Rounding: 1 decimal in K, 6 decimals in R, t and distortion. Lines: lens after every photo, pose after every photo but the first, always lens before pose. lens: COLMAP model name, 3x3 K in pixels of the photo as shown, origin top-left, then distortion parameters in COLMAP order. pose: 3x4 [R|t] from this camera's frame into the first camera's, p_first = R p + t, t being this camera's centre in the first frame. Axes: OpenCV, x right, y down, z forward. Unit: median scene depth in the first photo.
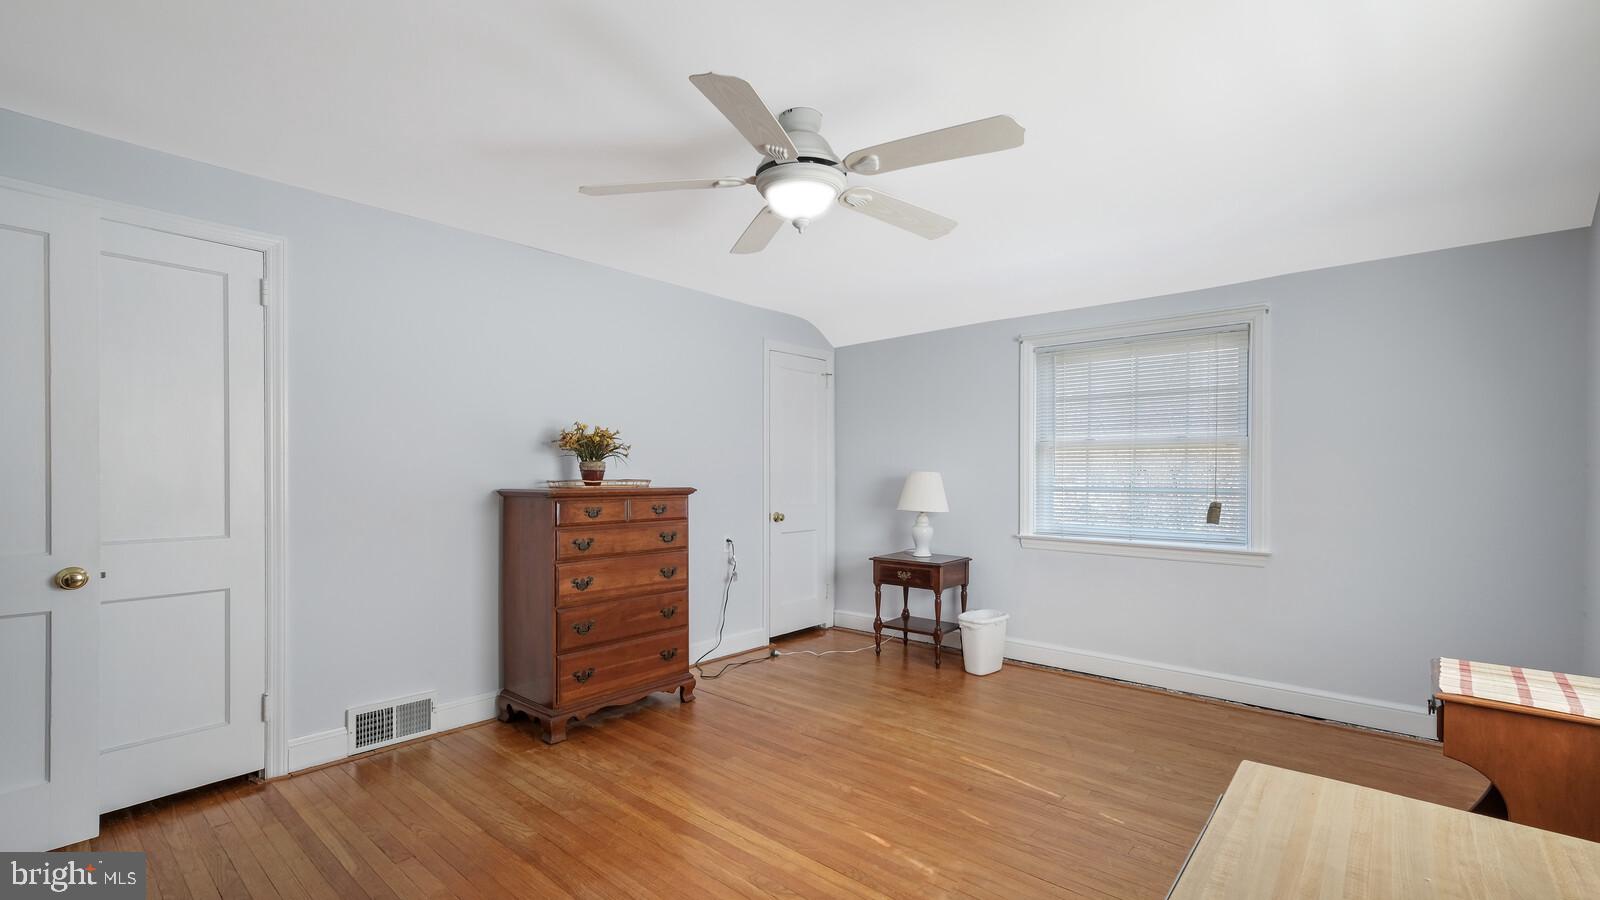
lens RADIAL K [[694.9, 0, 795.6], [0, 694.9, 469.2], [0, 0, 1]] dist [0.002520, 0.000171]
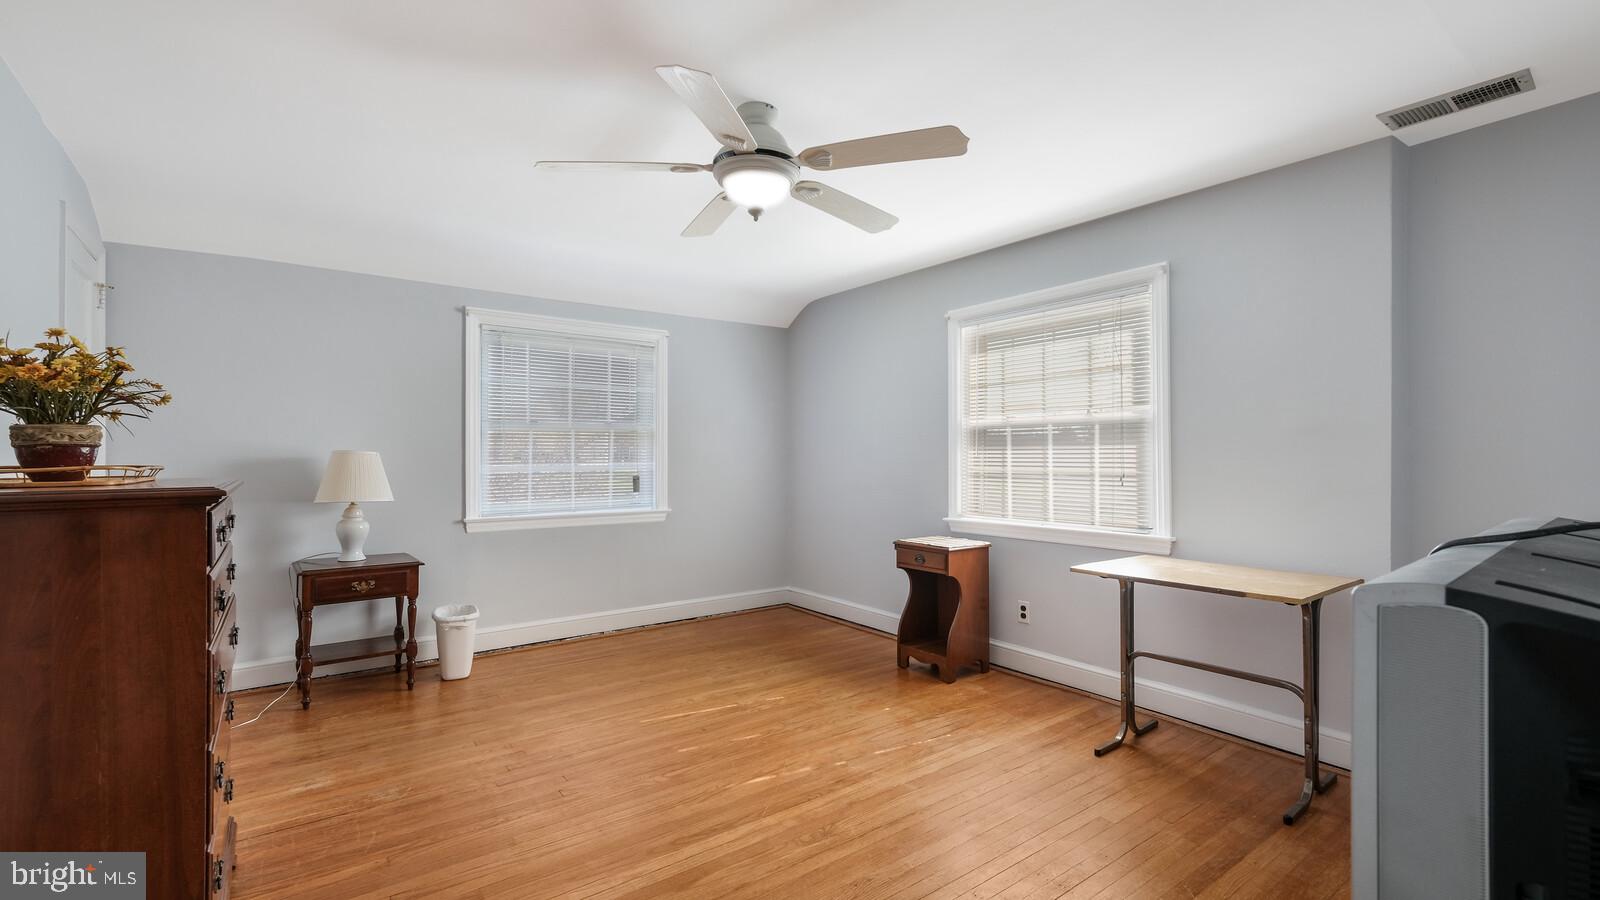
lens RADIAL K [[694.0, 0, 798.6], [0, 694.0, 436.6], [0, 0, 1]] dist [0.014460, 0.000377]
pose [[0.201304, 0.023799, 0.979240, -0.626214], [-0.003786, 0.999716, -0.023519, 0.004331], [-0.979522, 0.001027, 0.201337, 0.455049]]
